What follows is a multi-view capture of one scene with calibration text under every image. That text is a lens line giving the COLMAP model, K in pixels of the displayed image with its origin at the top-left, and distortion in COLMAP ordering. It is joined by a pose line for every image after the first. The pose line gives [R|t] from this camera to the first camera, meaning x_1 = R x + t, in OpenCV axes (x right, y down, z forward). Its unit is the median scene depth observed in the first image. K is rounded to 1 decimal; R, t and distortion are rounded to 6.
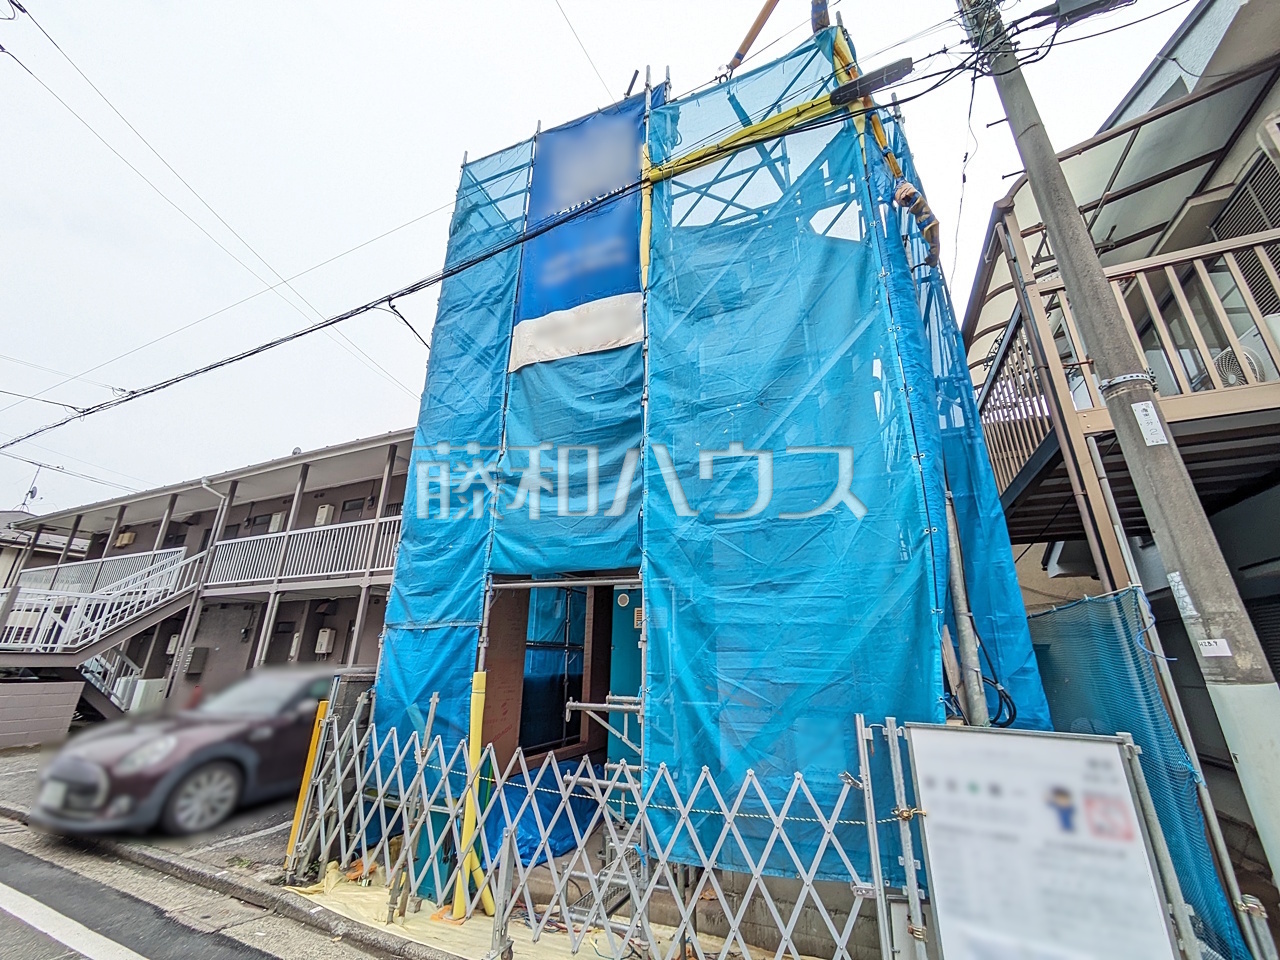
lens RADIAL K [[506.2, 0, 633.0], [0, 506.2, 480.8], [0, 0, 1]] dist [0.000602, 0.000548]
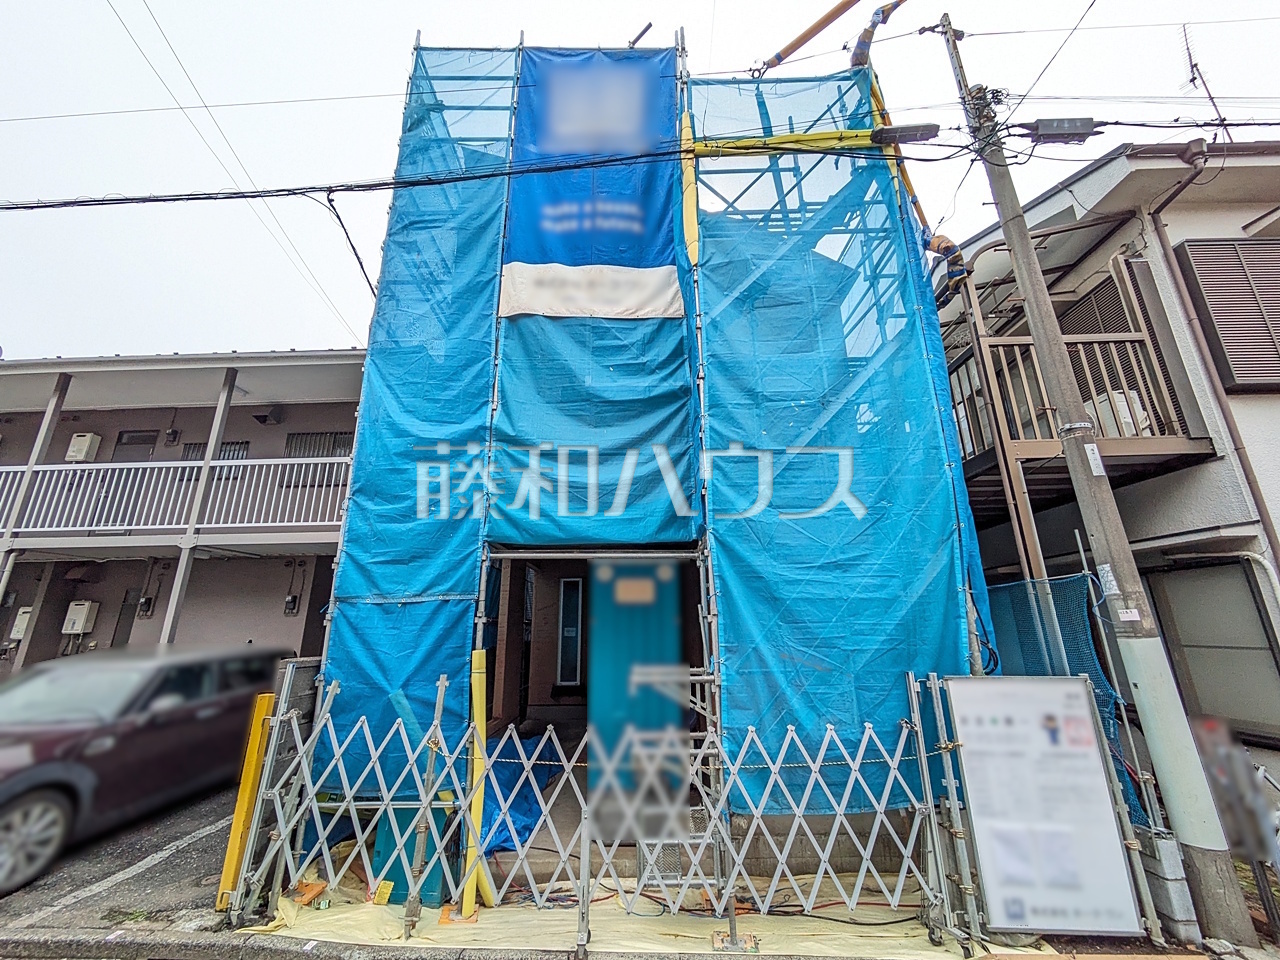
lens RADIAL K [[506.2, 0, 633.0], [0, 506.2, 480.8], [0, 0, 1]] dist [0.000602, 0.000548]
pose [[0.925003, 0.084220, 0.370509, -0.433597], [-0.105147, 0.993782, 0.036612, 0.018612], [-0.365122, -0.072824, 0.928107, 0.093872]]
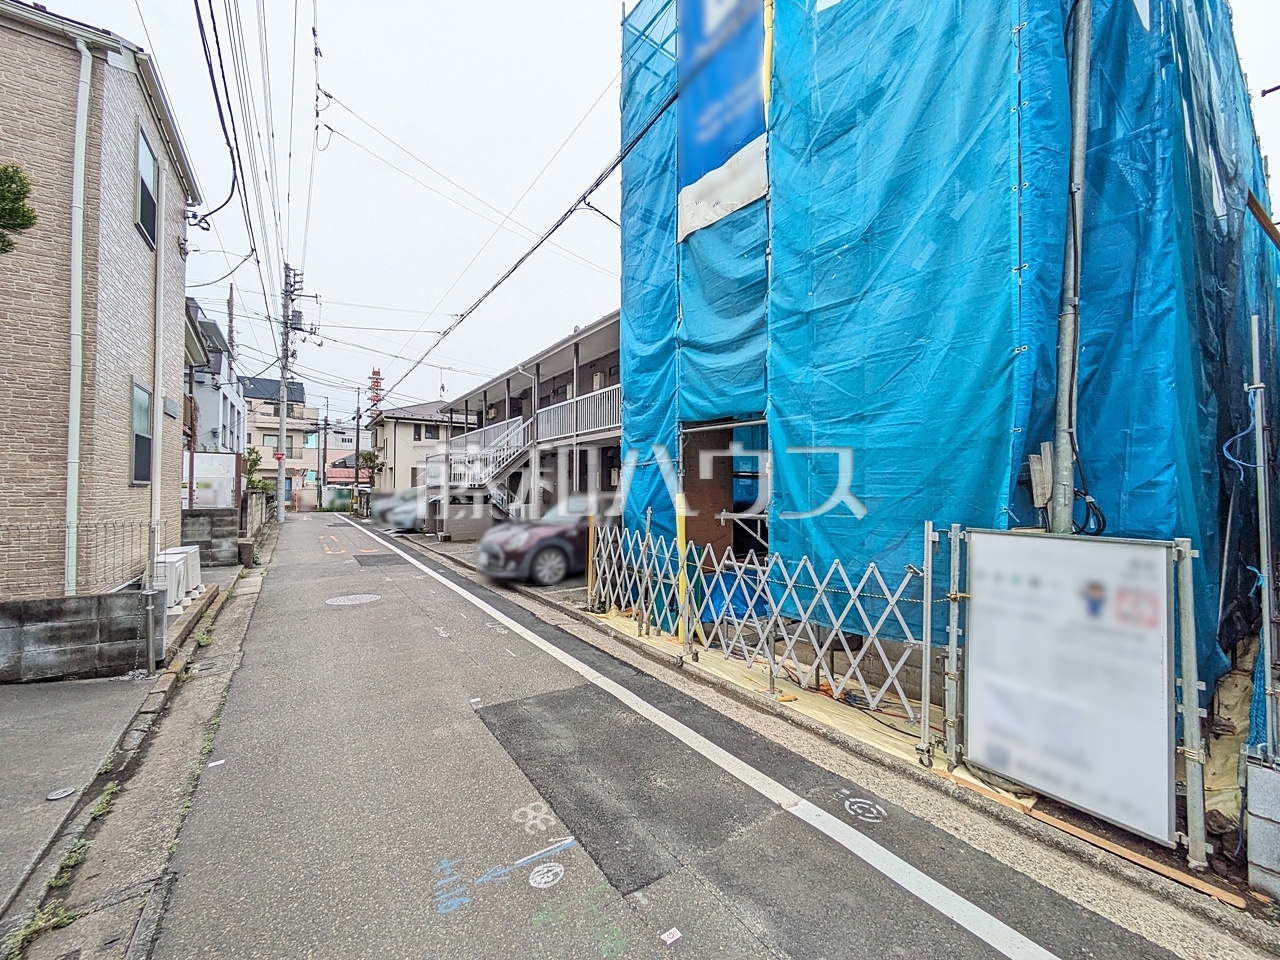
lens RADIAL K [[506.2, 0, 633.0], [0, 506.2, 480.8], [0, 0, 1]] dist [0.000602, 0.000548]
pose [[0.856563, -0.019745, -0.515665, 0.305049], [0.179916, 0.947995, 0.262557, -0.035897], [0.483664, -0.317673, 0.815569, -0.162590]]
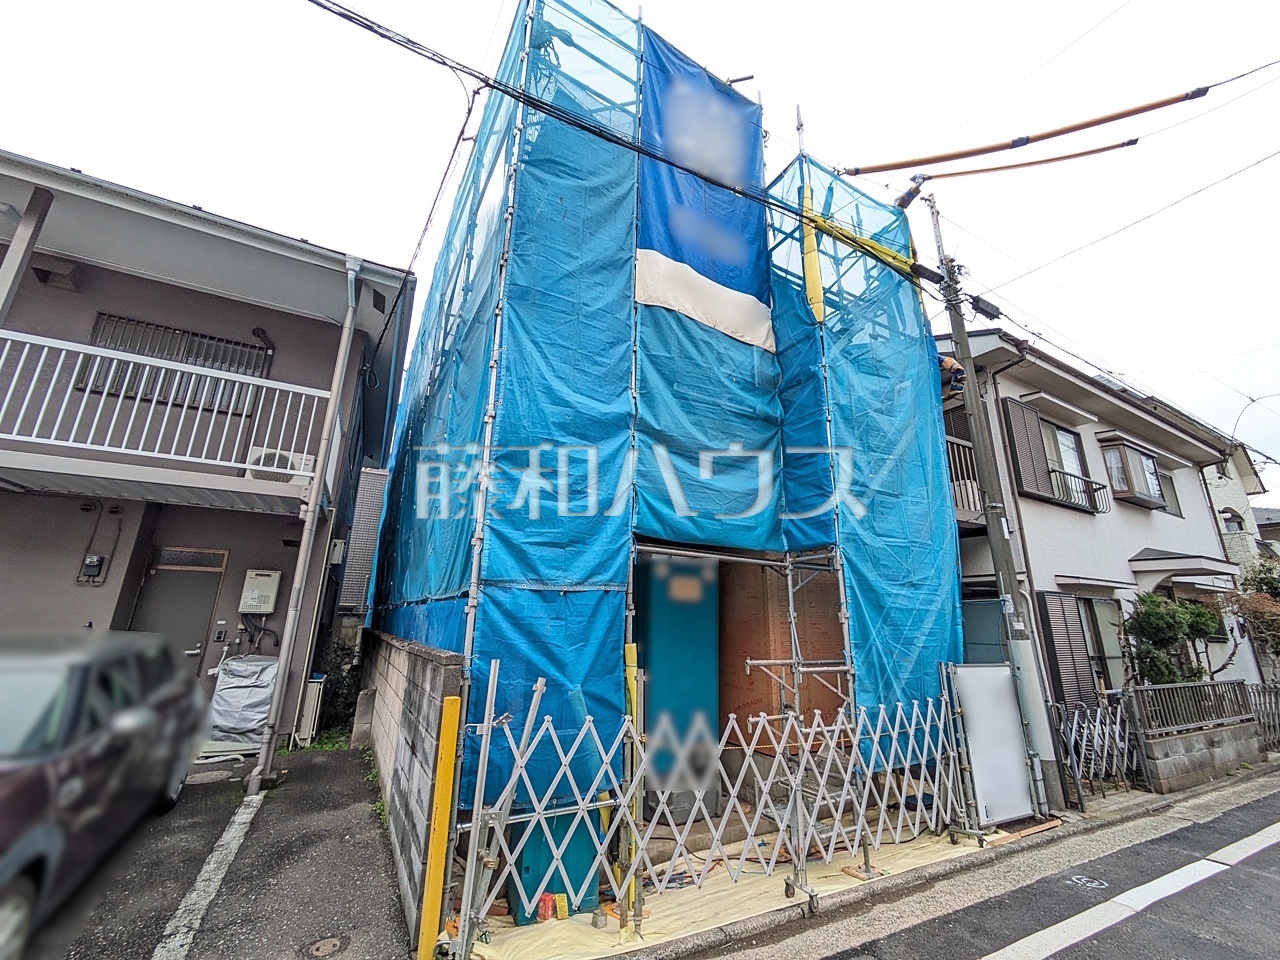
lens RADIAL K [[506.2, 0, 633.0], [0, 506.2, 480.8], [0, 0, 1]] dist [0.000602, 0.000548]
pose [[0.604944, 0.211522, 0.767659, -1.100841], [-0.278434, 0.959403, -0.044939, 0.154310], [-0.746001, -0.186557, 0.639281, 0.518336]]
